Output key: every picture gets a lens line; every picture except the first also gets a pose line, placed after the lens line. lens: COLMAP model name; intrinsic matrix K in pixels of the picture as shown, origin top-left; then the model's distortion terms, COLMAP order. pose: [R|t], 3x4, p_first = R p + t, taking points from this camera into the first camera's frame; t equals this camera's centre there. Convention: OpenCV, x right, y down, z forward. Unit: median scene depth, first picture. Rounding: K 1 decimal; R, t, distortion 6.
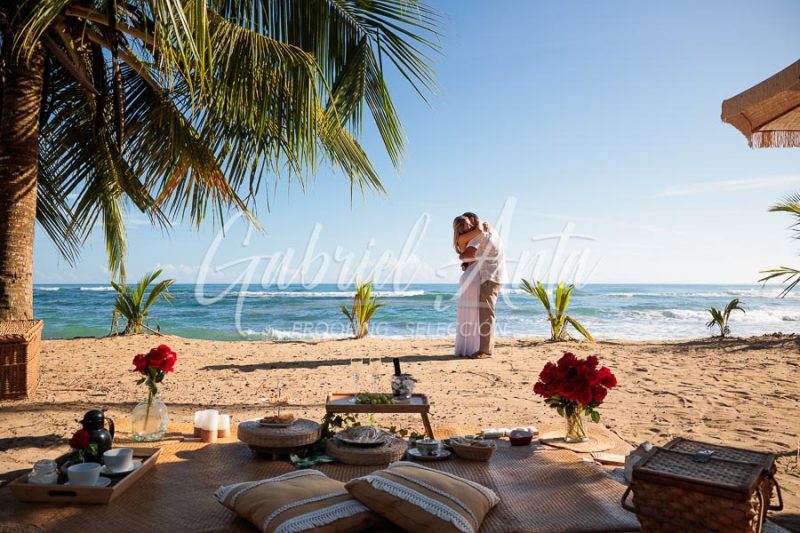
lens RADIAL K [[530.9, 0, 399.1], [0, 530.9, 273.1], [0, 0, 1]] dist [-0.085697, 0.050193]
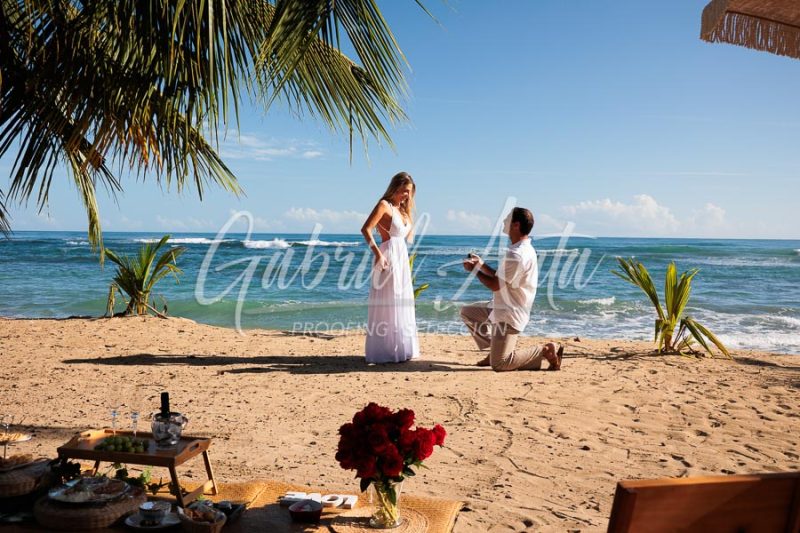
lens RADIAL K [[734.9, 0, 403.1], [0, 734.9, 269.9], [0, 0, 1]] dist [0.035187, 0.002510]
pose [[0.961972, 0.024015, -0.272089, 0.558781], [-0.006472, 0.997852, 0.065192, -0.084036], [0.273070, -0.060952, 0.960061, 0.048976]]
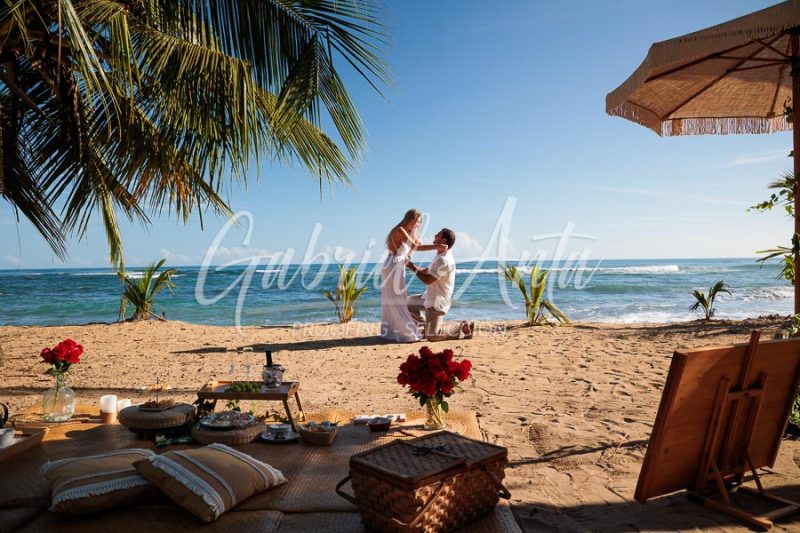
lens RADIAL K [[530.9, 0, 399.1], [0, 530.9, 273.1], [0, 0, 1]] dist [-0.085697, 0.050193]
pose [[0.996149, -0.013542, -0.086624, 0.323422], [0.017005, 0.999080, 0.039364, -0.034924], [0.086012, -0.040686, 0.995463, -0.058489]]
